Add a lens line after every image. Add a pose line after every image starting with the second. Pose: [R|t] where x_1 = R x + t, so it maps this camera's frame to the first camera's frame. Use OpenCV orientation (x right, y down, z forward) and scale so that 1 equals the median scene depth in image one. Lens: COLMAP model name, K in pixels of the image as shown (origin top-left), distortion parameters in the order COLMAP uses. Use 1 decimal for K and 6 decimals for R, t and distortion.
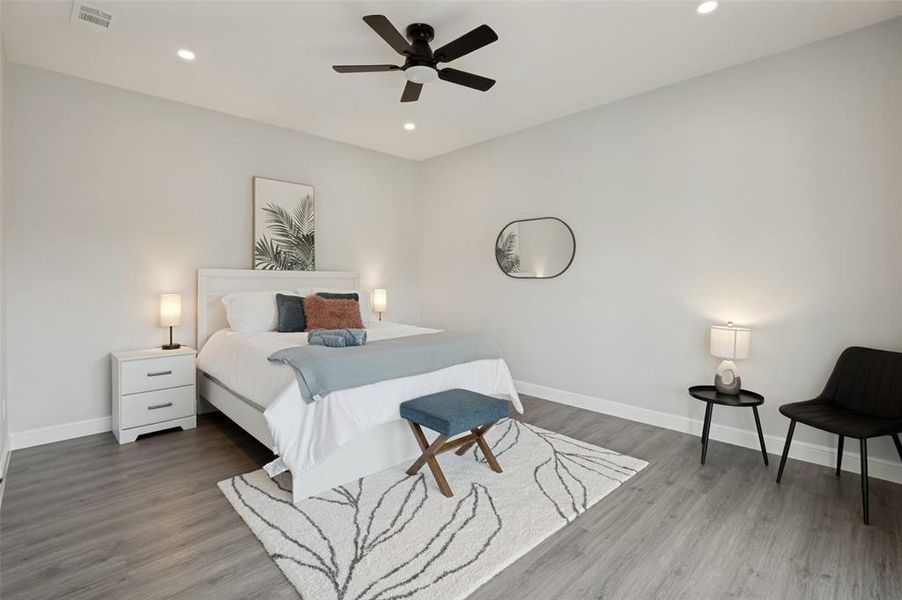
lens RADIAL K [[413.4, 0, 452.7], [0, 413.4, 284.1], [0, 0, 1]] dist [-0.010592, -0.002842]
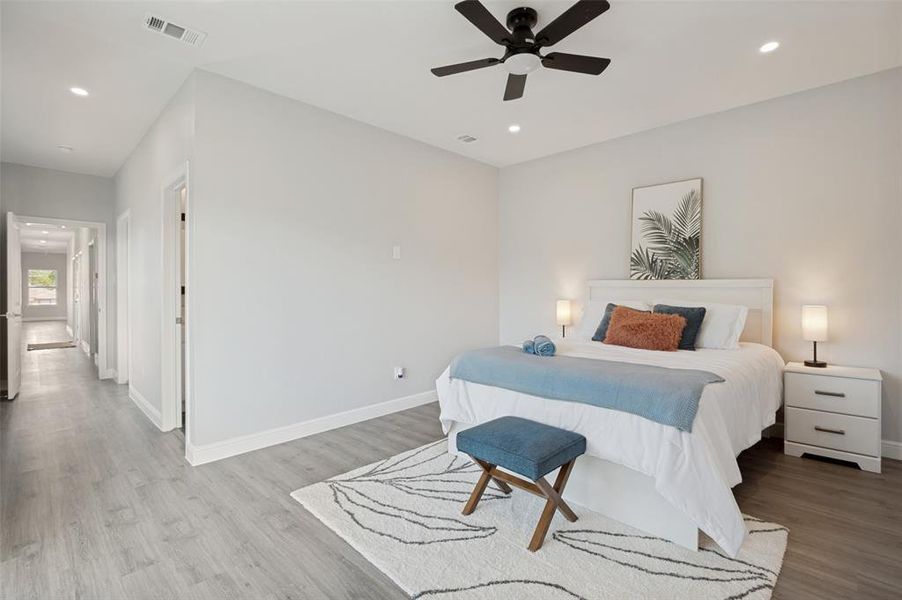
lens RADIAL K [[413.4, 0, 453.4], [0, 413.4, 294.9], [0, 0, 1]] dist [-0.010592, -0.002842]
pose [[0.025111, 0.012992, -0.999600, 0.518082], [-0.010064, 0.999868, 0.012743, -0.006220], [0.999634, 0.009740, 0.025239, 0.513431]]
